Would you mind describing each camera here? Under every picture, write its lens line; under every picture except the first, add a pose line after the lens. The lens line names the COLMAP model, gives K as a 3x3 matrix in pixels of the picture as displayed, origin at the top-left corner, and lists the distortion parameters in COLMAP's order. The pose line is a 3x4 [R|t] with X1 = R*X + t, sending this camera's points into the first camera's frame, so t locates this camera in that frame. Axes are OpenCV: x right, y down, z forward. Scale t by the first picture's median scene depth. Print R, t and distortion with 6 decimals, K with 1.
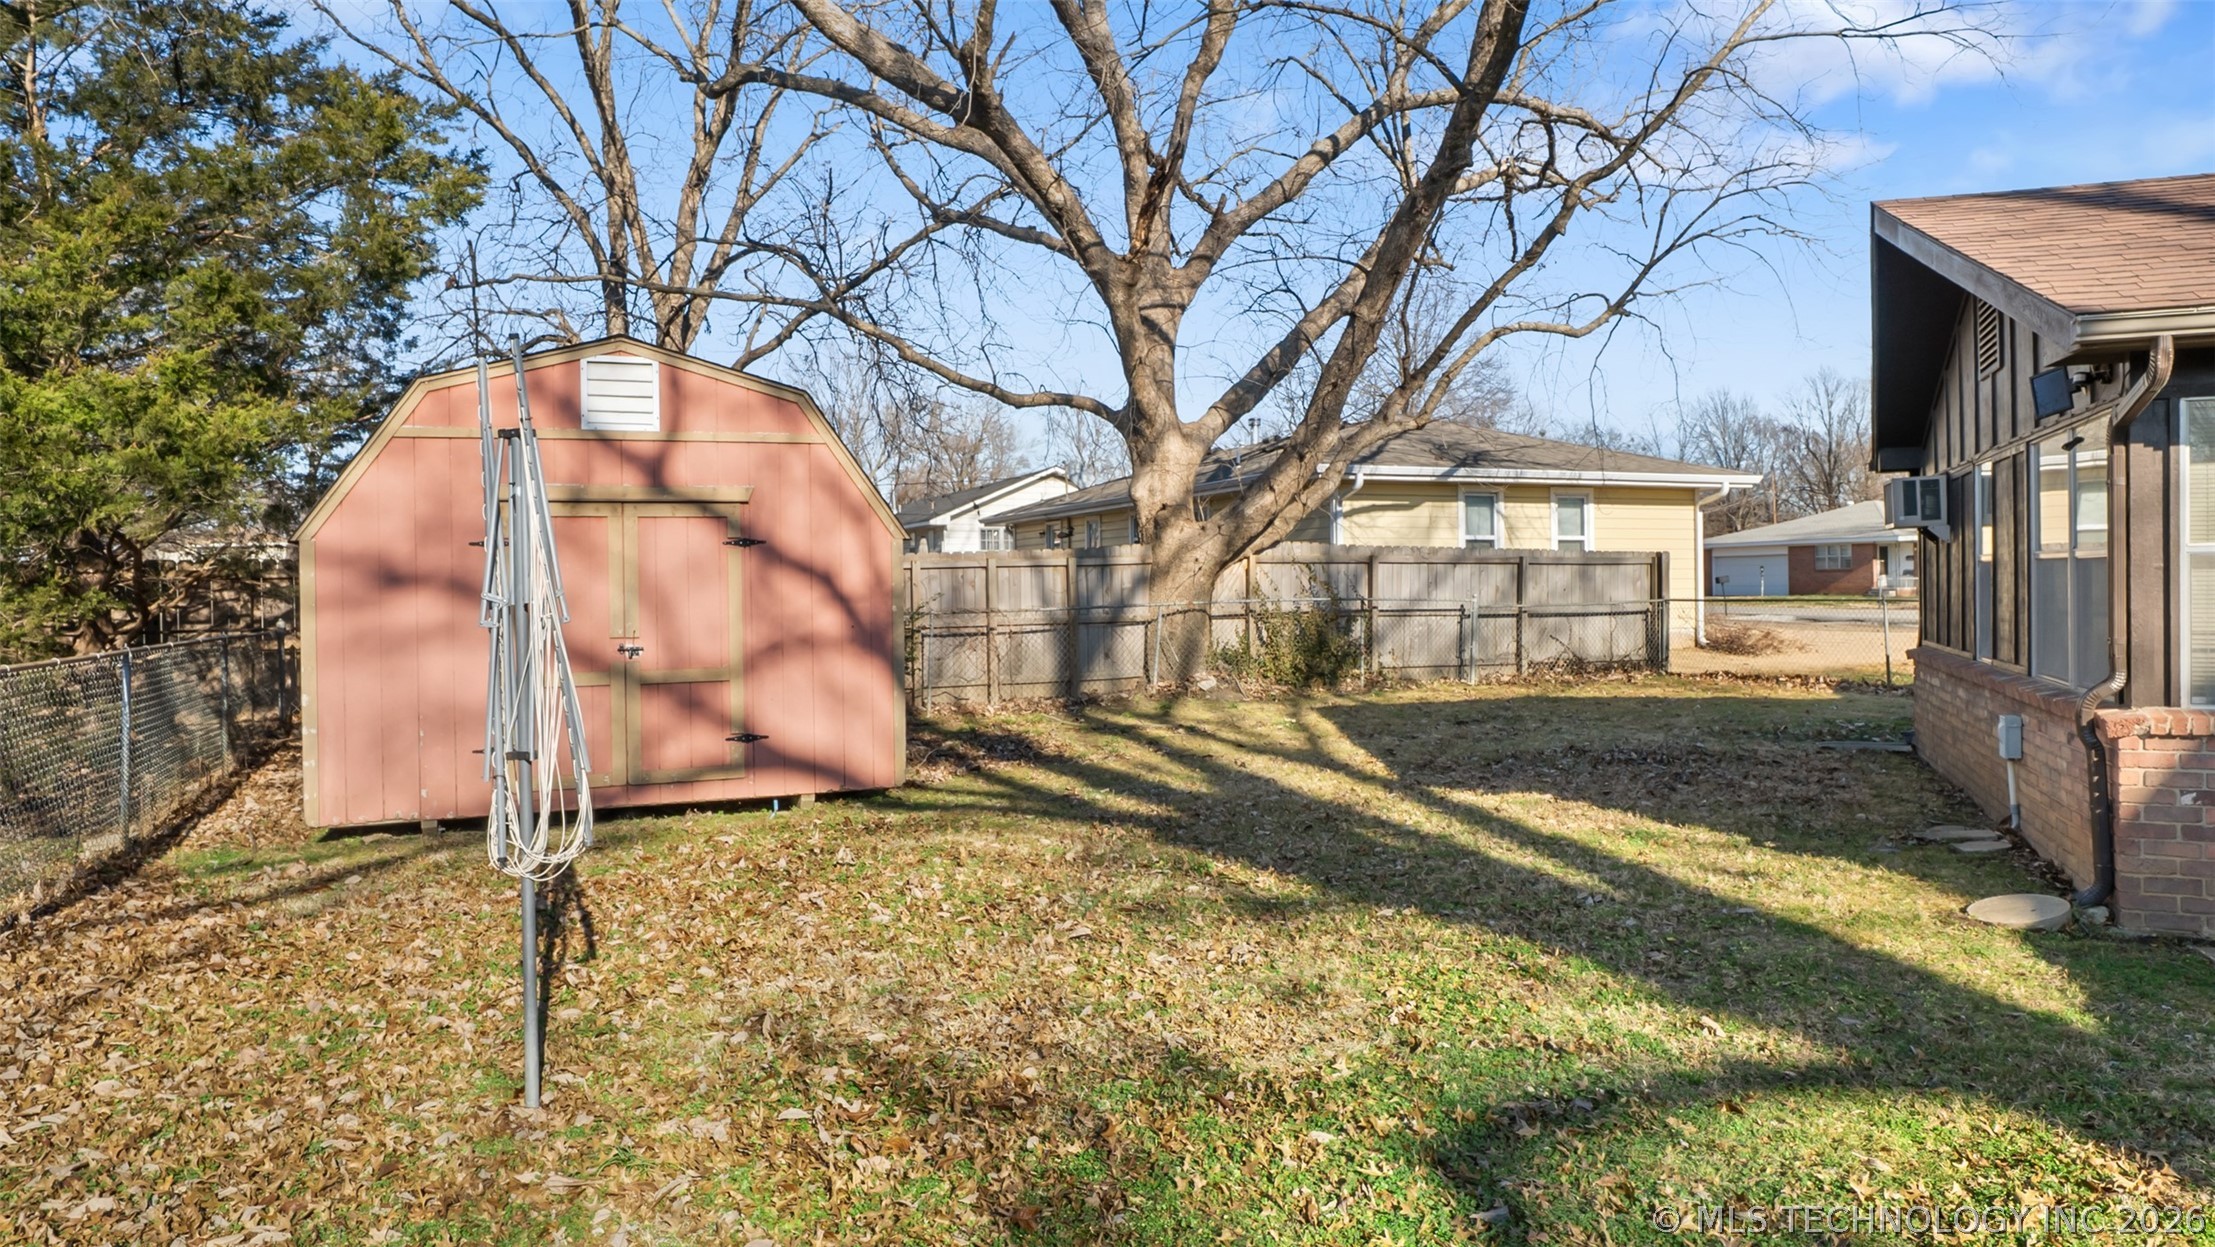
lens RADIAL K [[1428.2, 0, 1114.7], [0, 1428.2, 602.2], [0, 0, 1]] dist [0.002367, -0.000265]
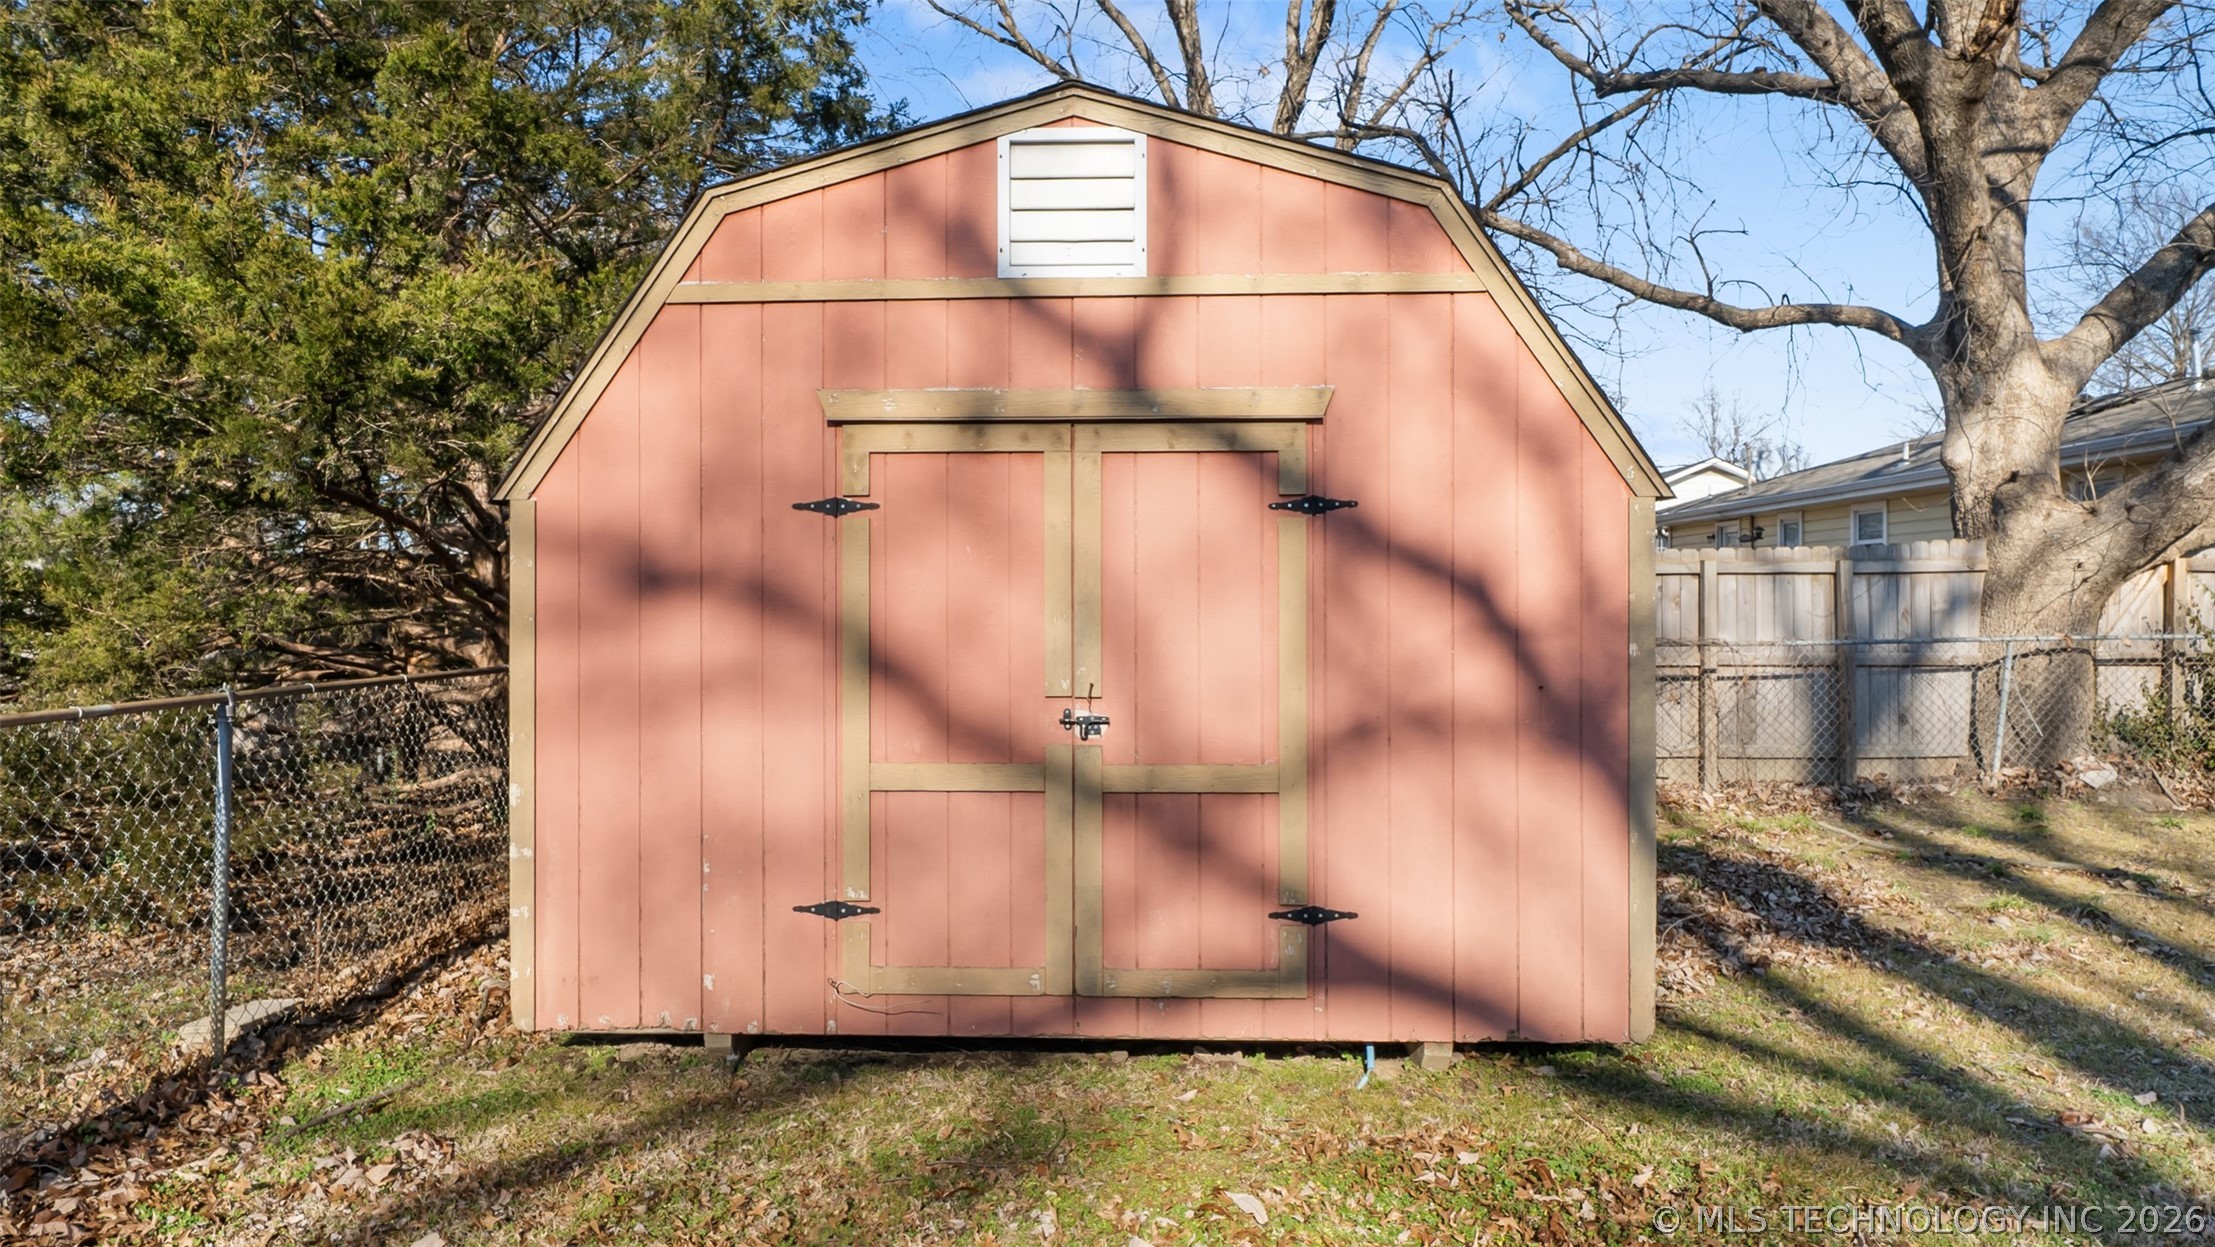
lens RADIAL K [[1428.2, 0, 1114.3], [0, 1428.2, 610.4], [0, 0, 1]] dist [0.002367, -0.000265]
pose [[0.915718, 0.015725, -0.401513, -0.069899], [-0.017280, 0.999851, -0.000252, -0.003817], [0.401449, 0.007169, 0.915853, 0.300477]]
